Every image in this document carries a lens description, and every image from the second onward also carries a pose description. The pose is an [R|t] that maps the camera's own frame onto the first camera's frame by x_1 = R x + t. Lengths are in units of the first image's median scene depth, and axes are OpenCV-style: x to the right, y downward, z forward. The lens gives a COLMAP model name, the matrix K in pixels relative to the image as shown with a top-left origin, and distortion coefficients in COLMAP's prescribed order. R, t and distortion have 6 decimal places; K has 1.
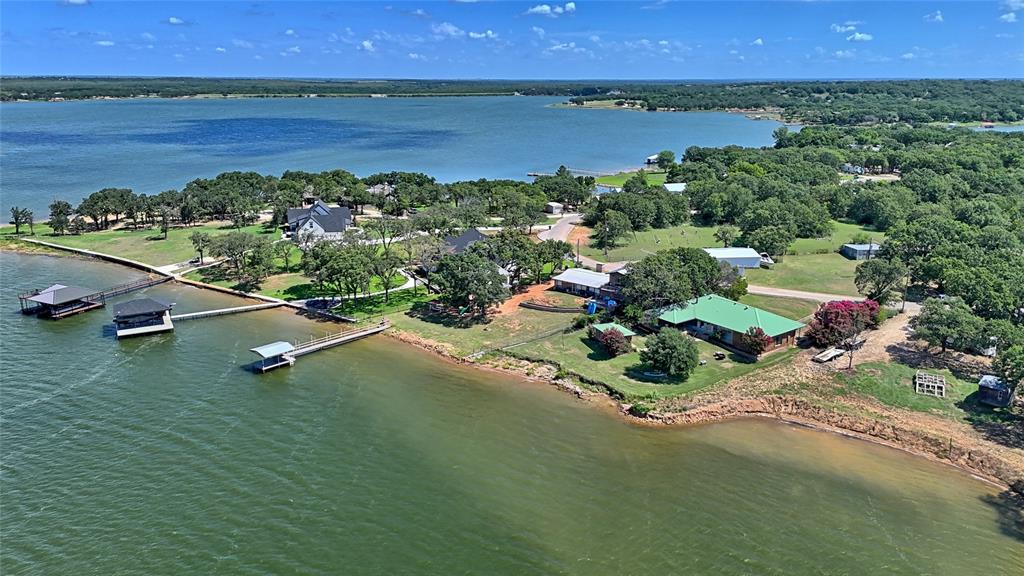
lens RADIAL K [[748.4, 0, 512.0], [0, 748.4, 288.0], [0, 0, 1]] dist [0.098128, -0.122257]
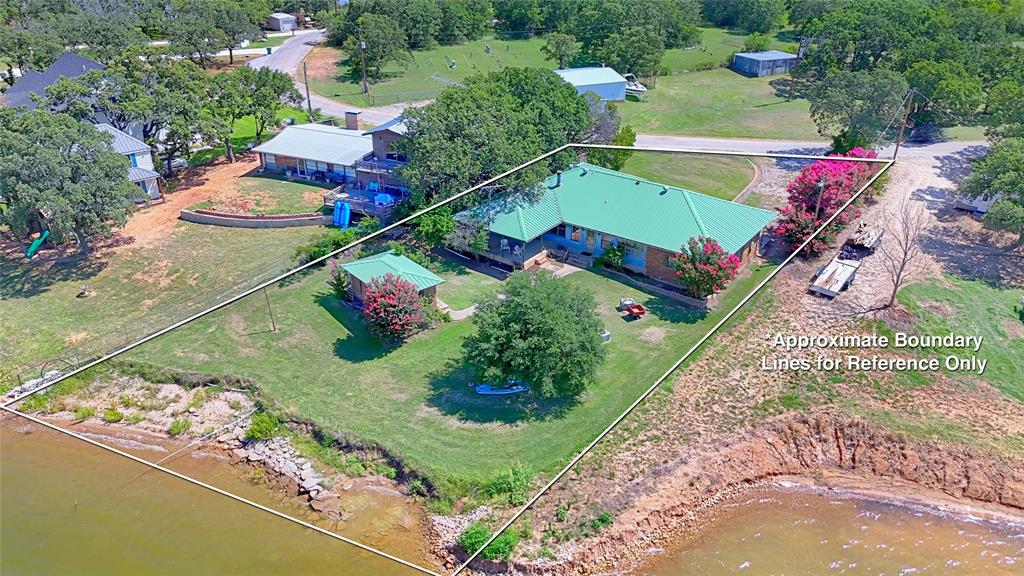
lens RADIAL K [[748.4, 0, 512.0], [0, 748.4, 288.0], [0, 0, 1]] dist [0.098128, -0.122257]
pose [[0.956233, -0.130390, 0.261949, 0.082434], [0.073359, 0.973464, 0.216766, -0.022195], [-0.283262, -0.188062, 0.940423, 0.540051]]
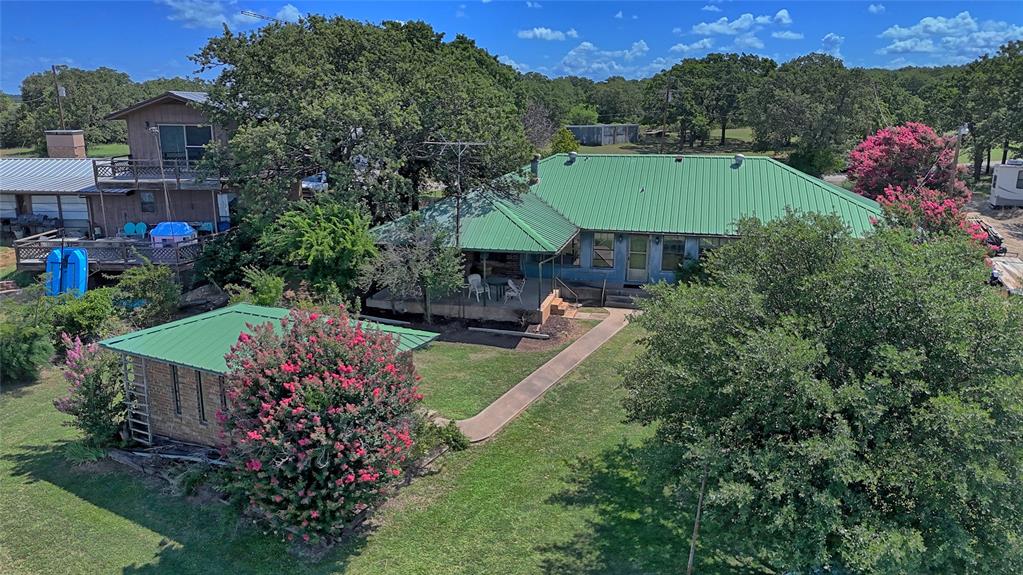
lens RADIAL K [[747.6, 0, 511.5], [0, 747.6, 287.5], [0, 0, 1]] dist [0.098128, -0.122257]
pose [[0.774241, -0.153275, 0.614050, 0.076550], [0.171245, 0.984775, 0.029894, 0.045627], [-0.609283, 0.082008, 0.788701, 0.796595]]
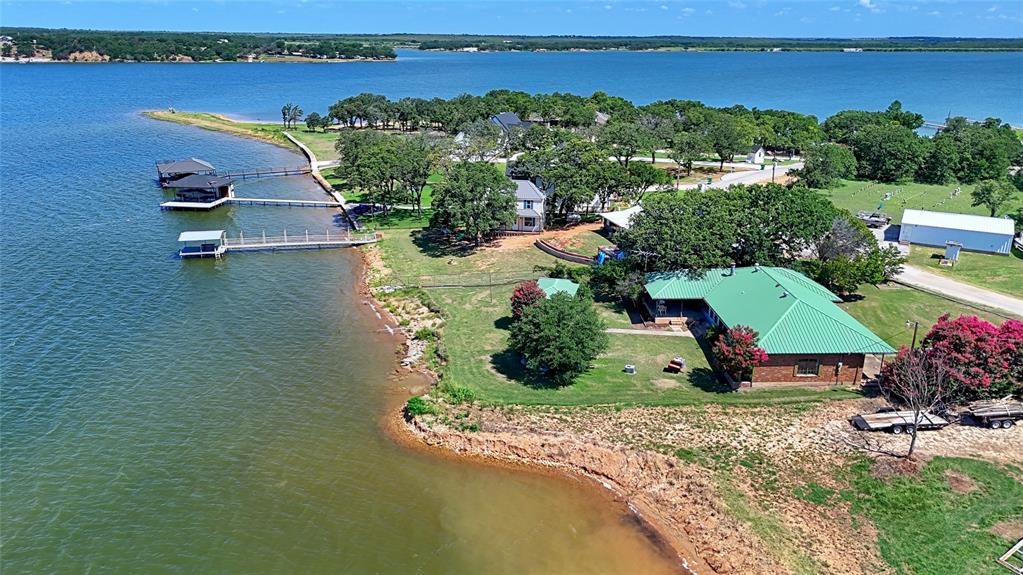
lens RADIAL K [[747.6, 0, 511.5], [0, 747.6, 287.5], [0, 0, 1]] dist [0.098128, -0.122257]
pose [[0.819112, 0.184829, -0.543042, 0.415530], [-0.159358, 0.982725, 0.094106, 0.001767], [0.551054, 0.009455, 0.834416, 0.429996]]
